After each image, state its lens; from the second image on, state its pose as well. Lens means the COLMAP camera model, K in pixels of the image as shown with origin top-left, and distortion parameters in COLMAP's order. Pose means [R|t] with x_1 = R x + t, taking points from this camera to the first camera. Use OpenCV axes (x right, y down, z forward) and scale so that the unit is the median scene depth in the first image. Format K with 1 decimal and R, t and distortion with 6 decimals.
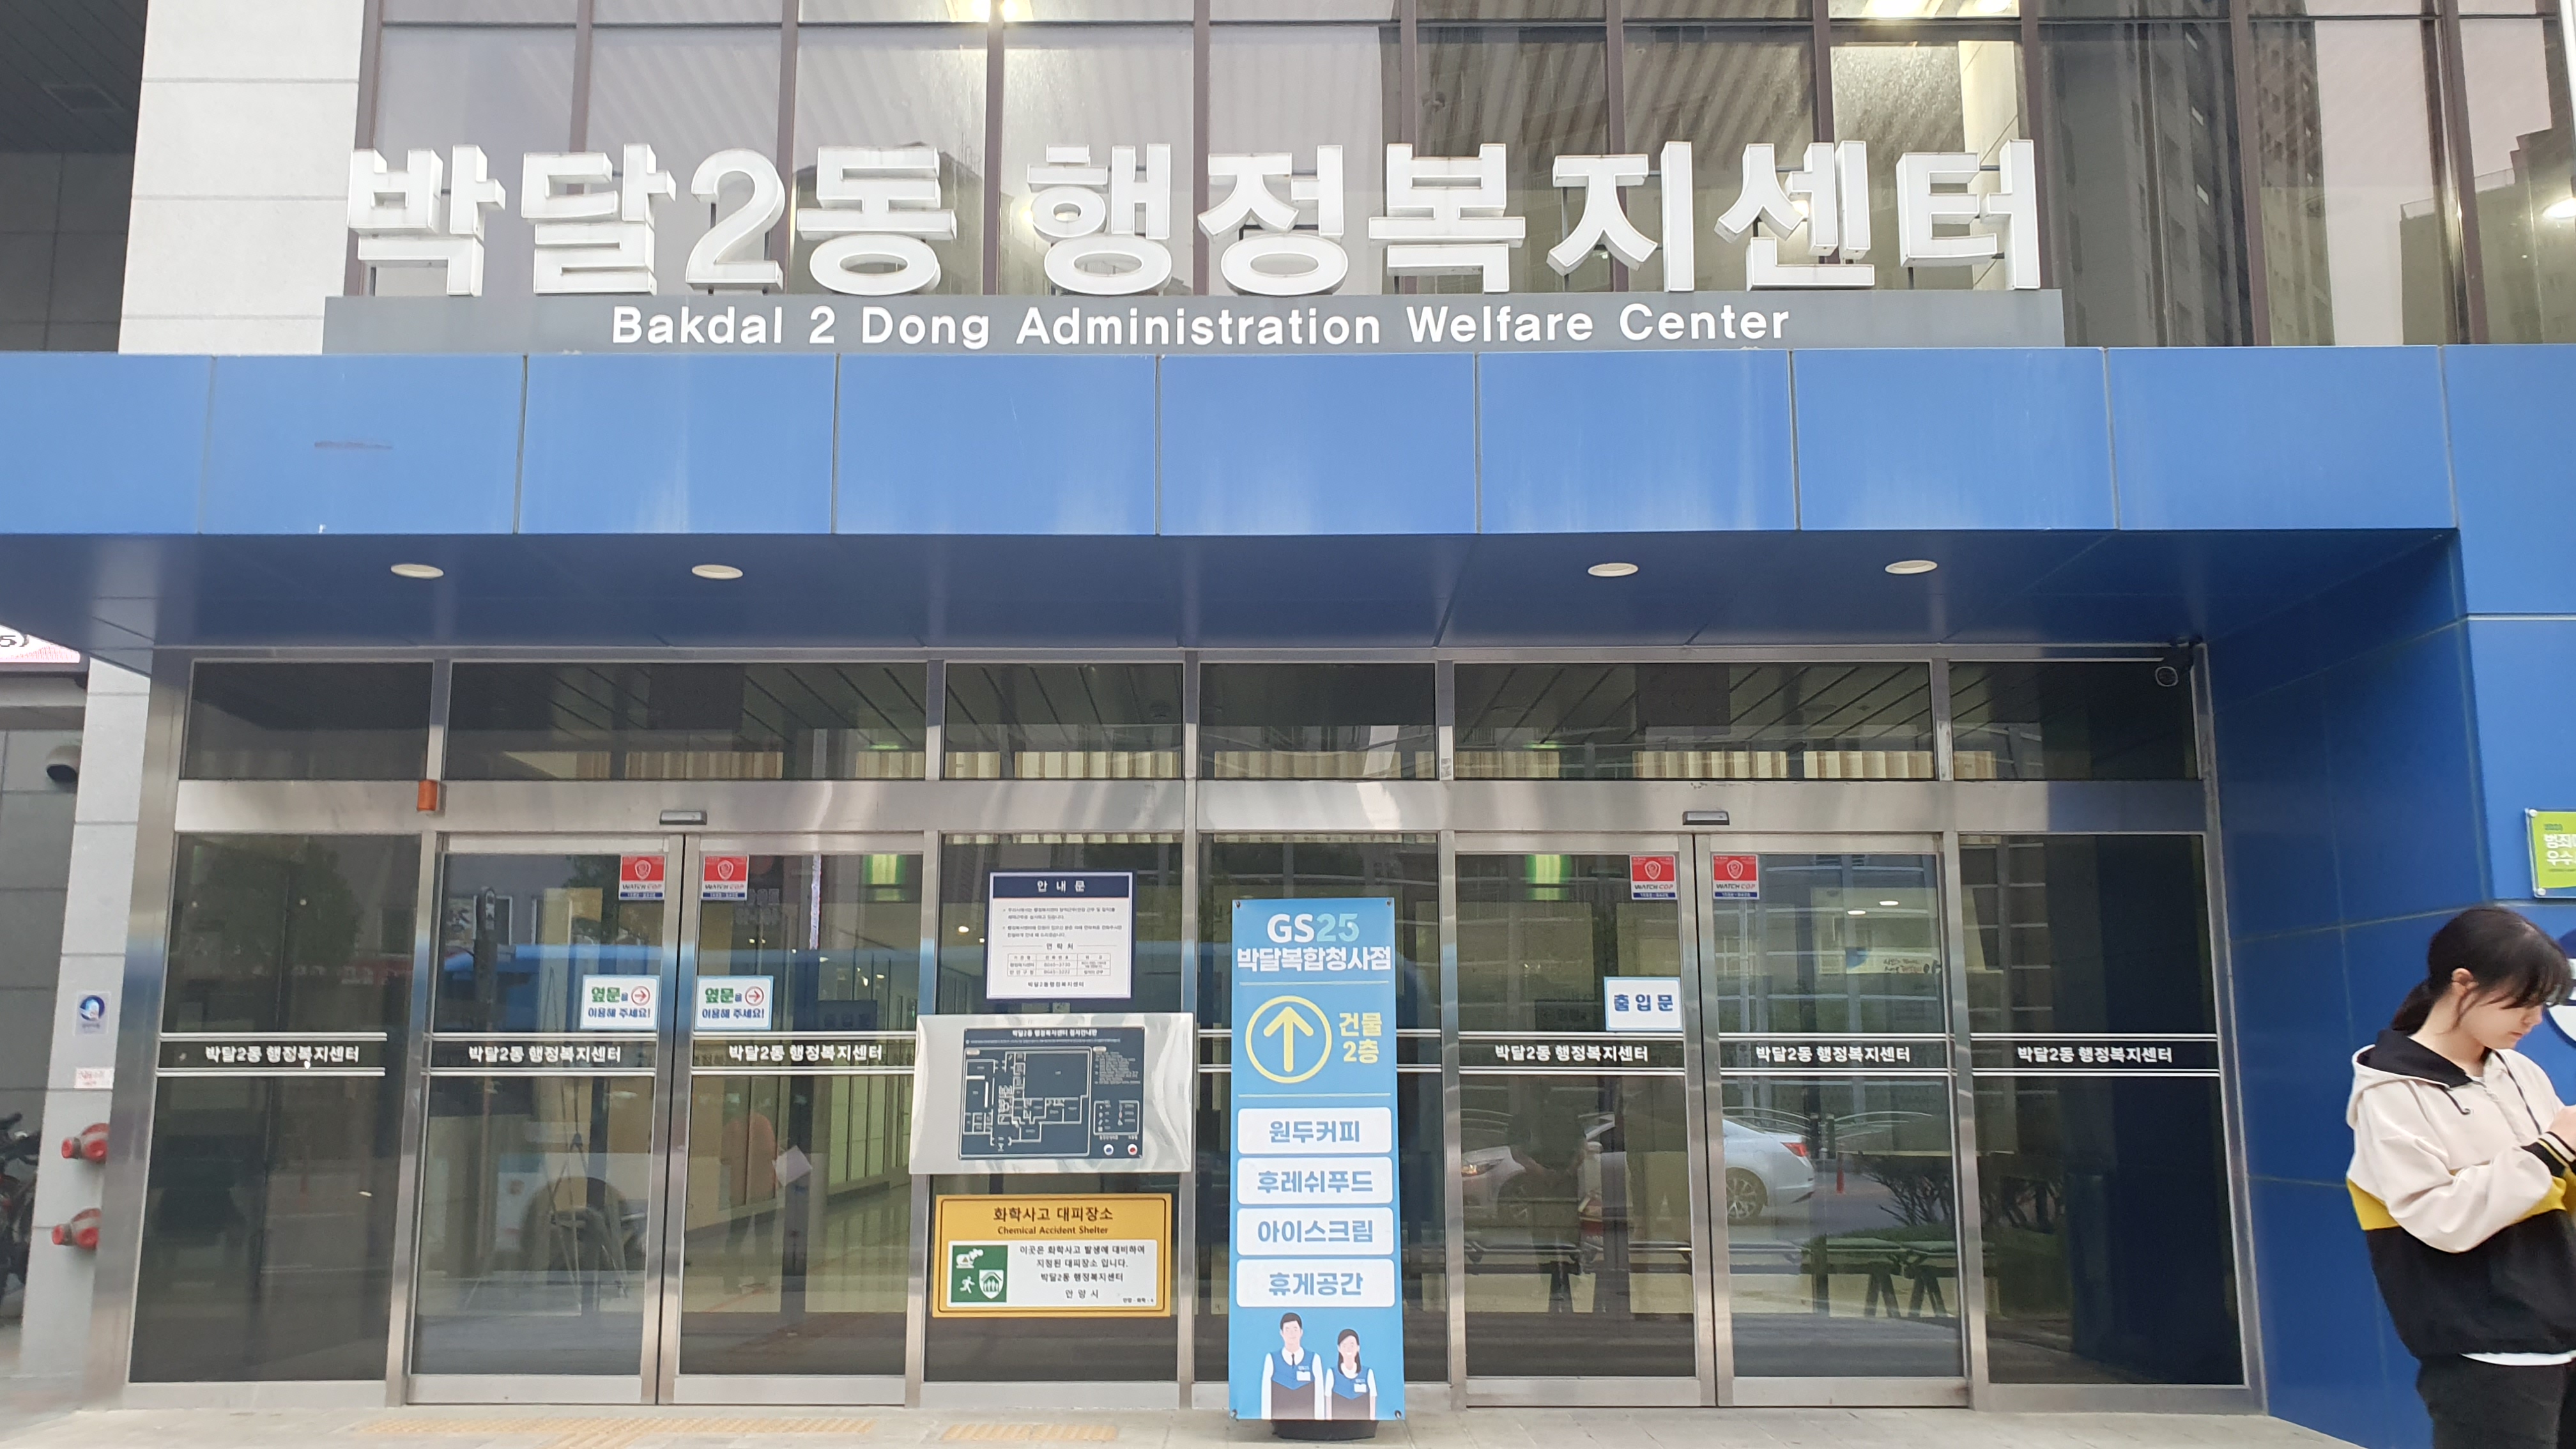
lens RADIAL K [[1952.2, 0, 1253.2], [0, 1952.2, 726.7], [0, 0, 1]] dist [0.077312, -0.140012]
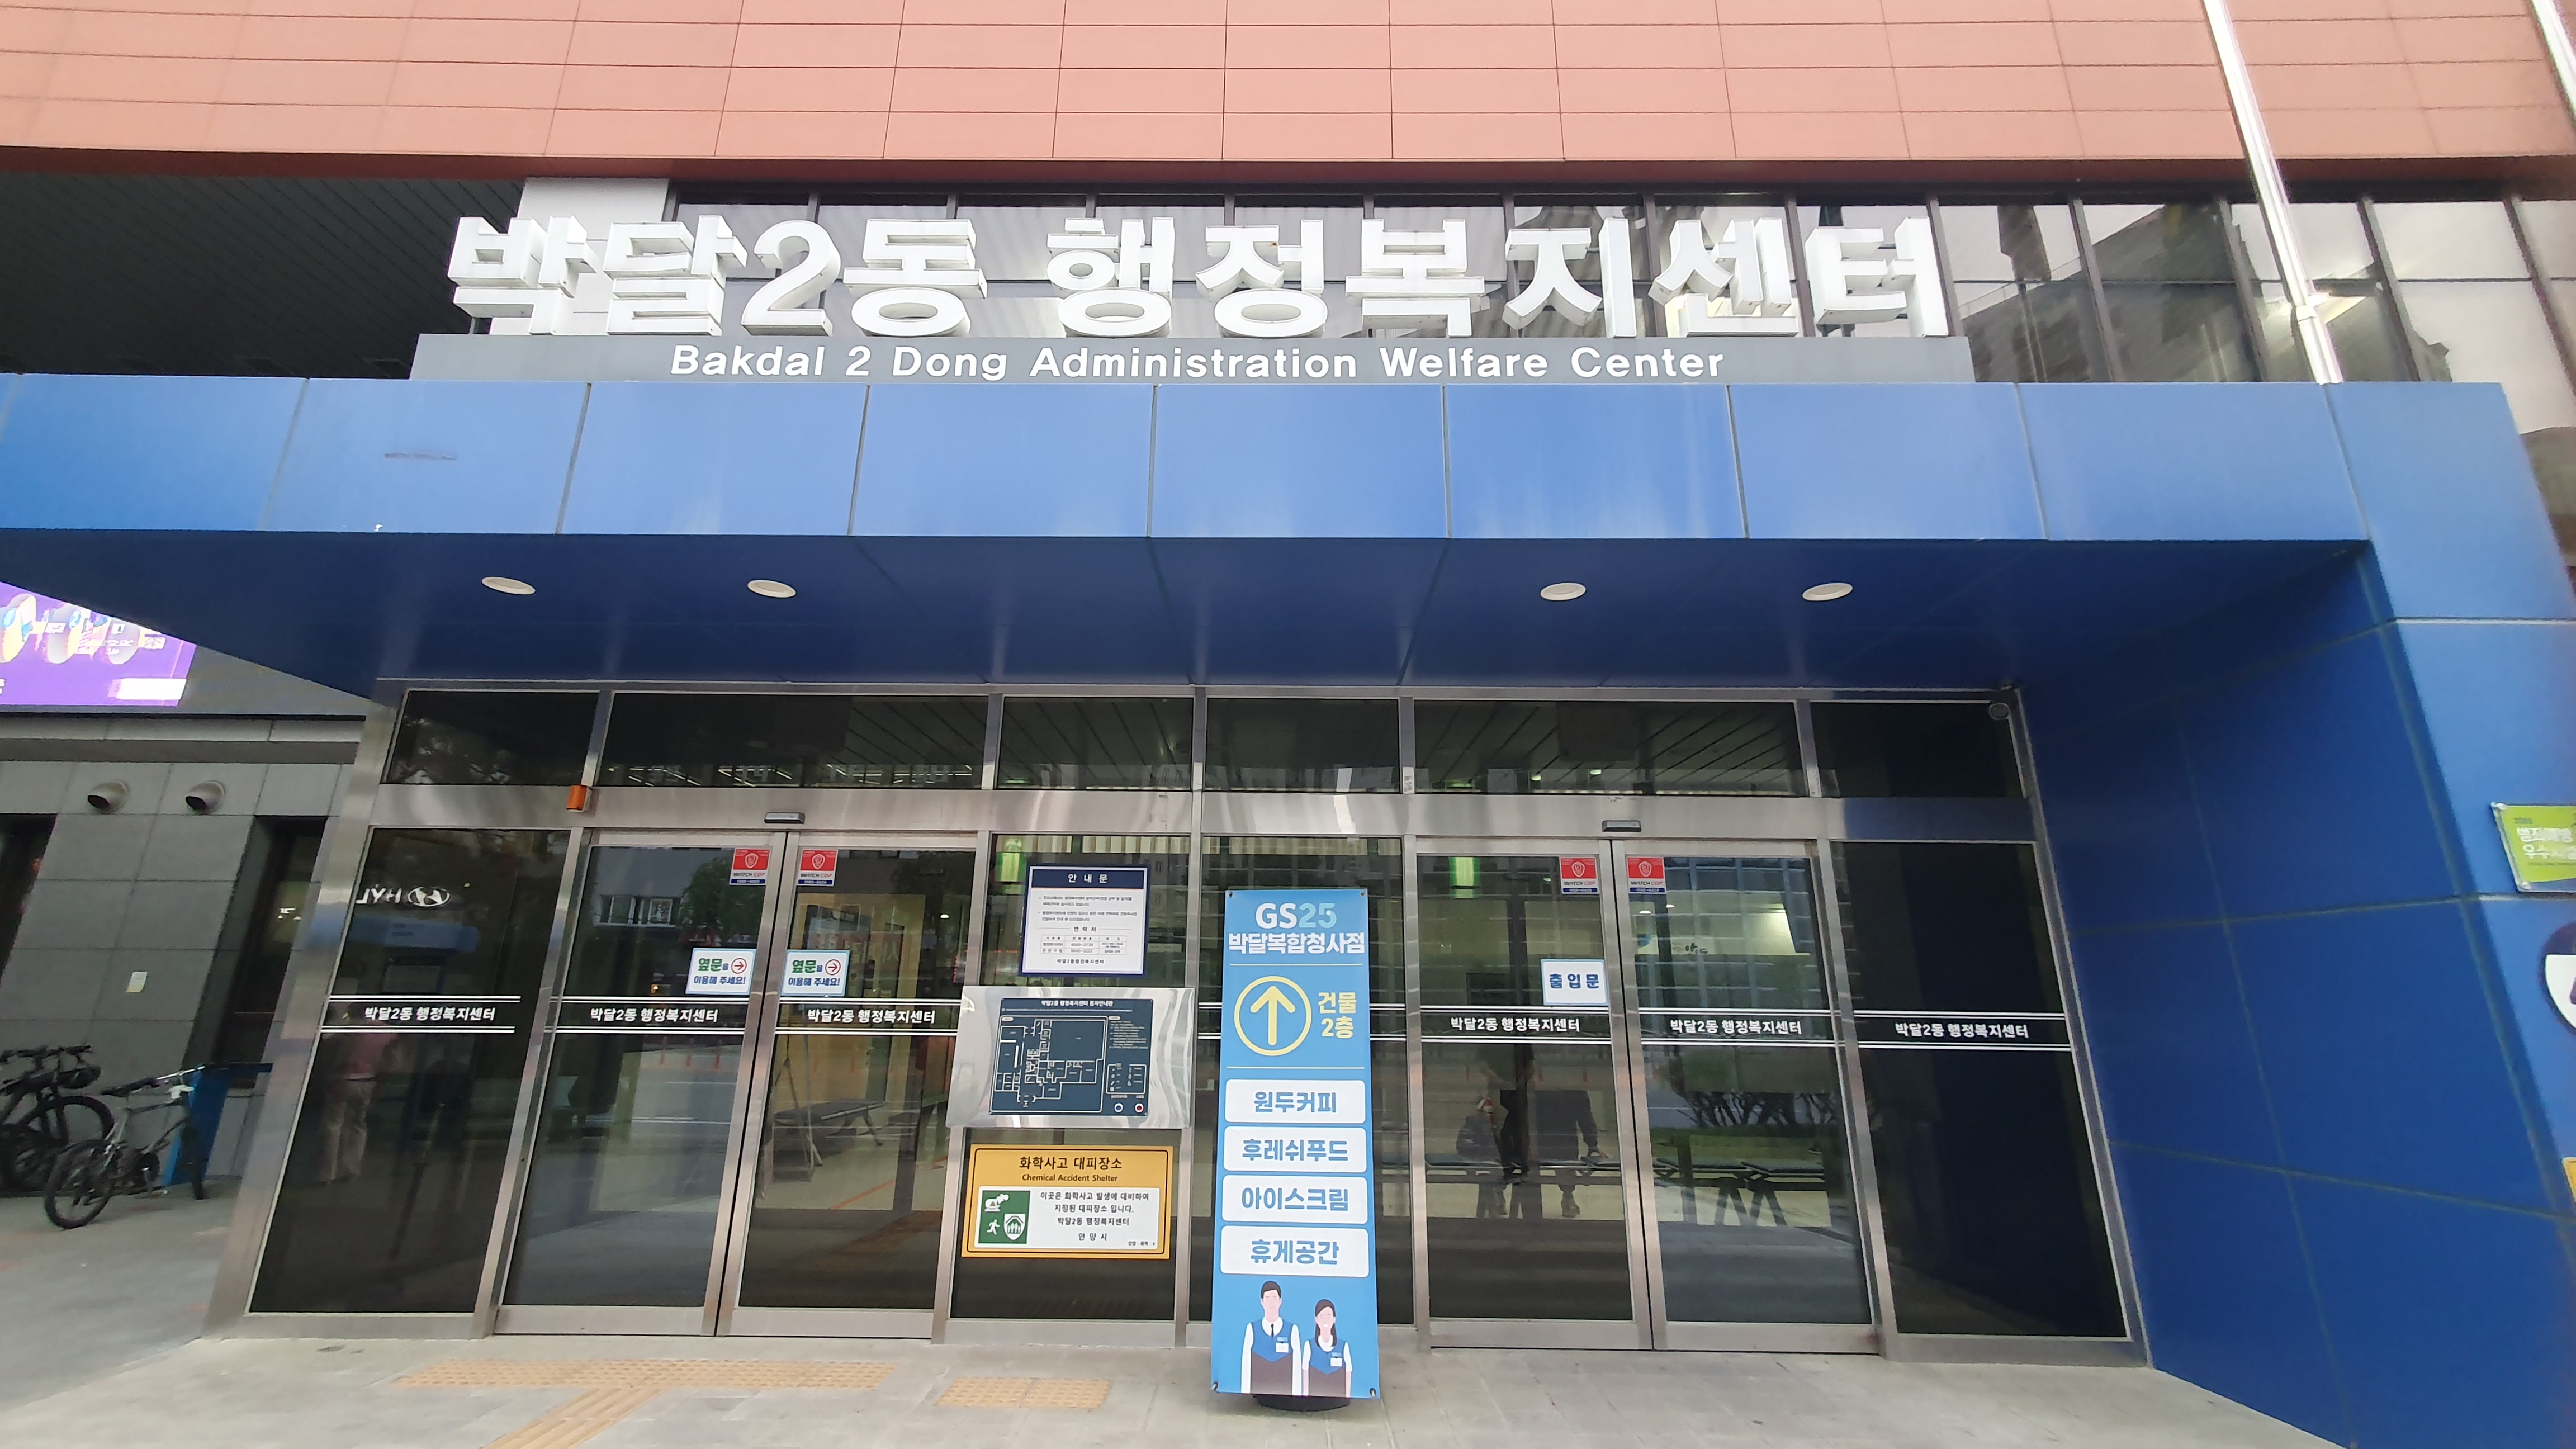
lens RADIAL K [[1023.6, 0, 1268.1], [0, 1023.6, 703.5], [0, 0, 1]] dist [0.011479, -0.005864]
pose [[0.999907, 0.008029, -0.011029, 0.019277], [-0.009168, 0.994176, -0.107373, 0.043495], [0.010103, 0.107465, 0.994158, 0.376820]]
